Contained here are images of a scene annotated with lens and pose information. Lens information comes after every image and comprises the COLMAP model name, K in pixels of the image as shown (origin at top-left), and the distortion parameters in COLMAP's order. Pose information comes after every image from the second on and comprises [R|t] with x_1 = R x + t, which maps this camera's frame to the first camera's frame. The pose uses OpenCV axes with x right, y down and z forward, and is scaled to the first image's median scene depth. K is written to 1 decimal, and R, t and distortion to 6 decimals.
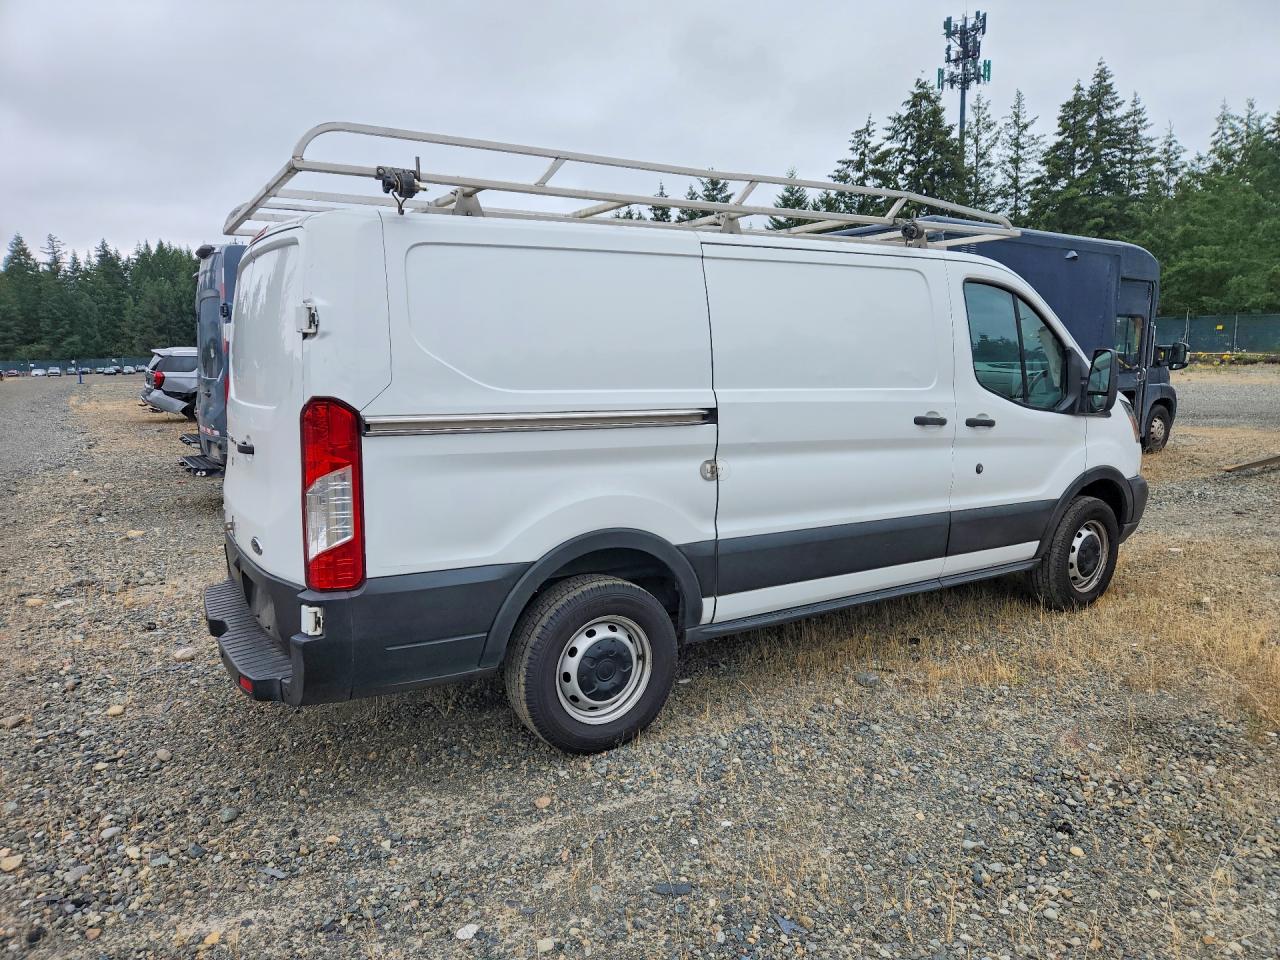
lens RADIAL K [[1033.3, 0, 622.5], [0, 1033.3, 476.4], [0, 0, 1]] dist [0.040539, -0.009299]
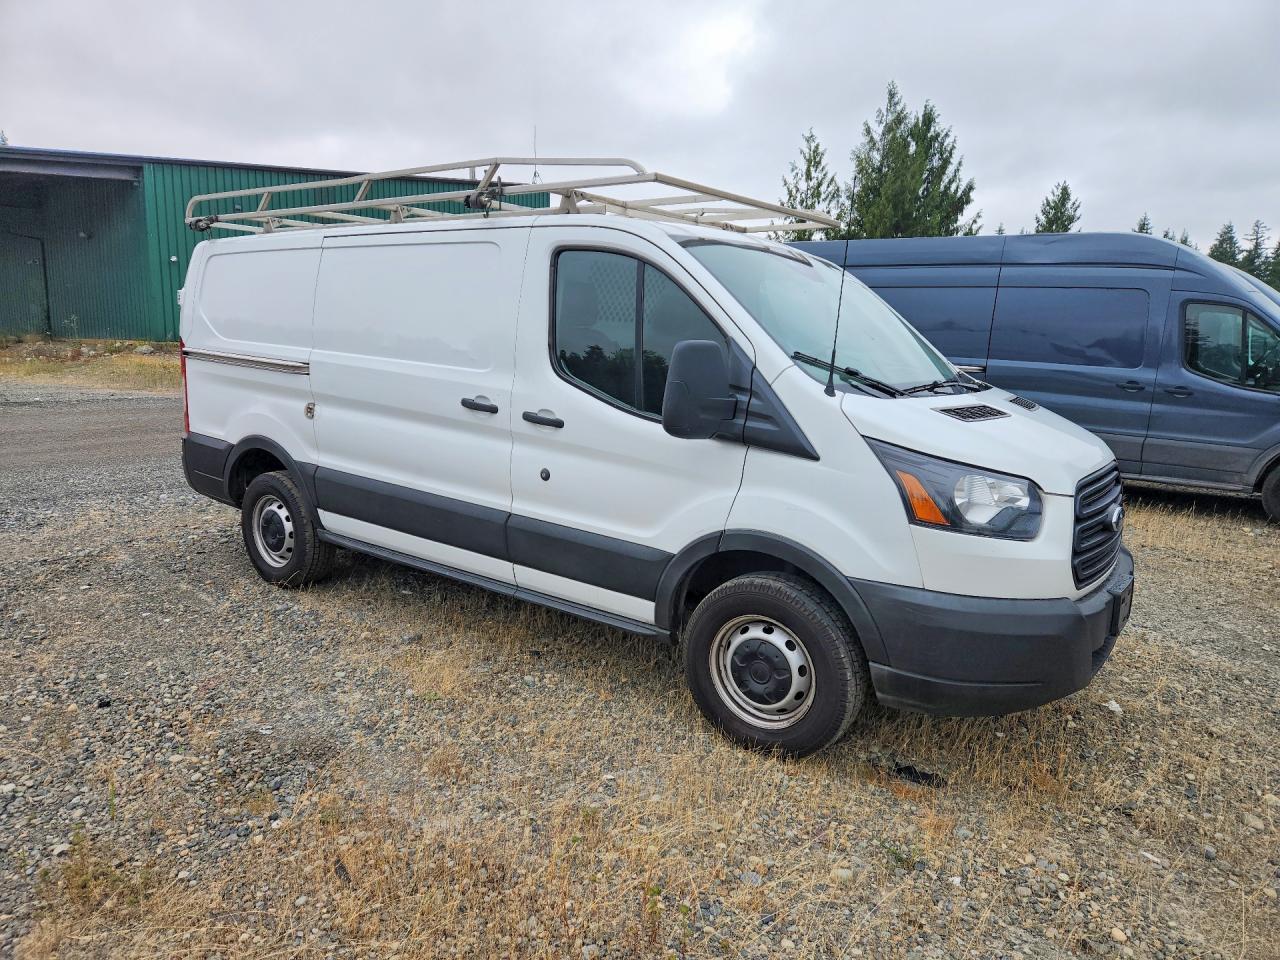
lens RADIAL K [[1033.3, 0, 622.5], [0, 1033.3, 476.4], [0, 0, 1]] dist [0.040539, -0.009299]
pose [[0.219614, 0.160047, -0.962369, 1.194536], [-0.152829, 0.979917, 0.128089, -0.126389], [0.963542, 0.118948, 0.239663, 0.883793]]
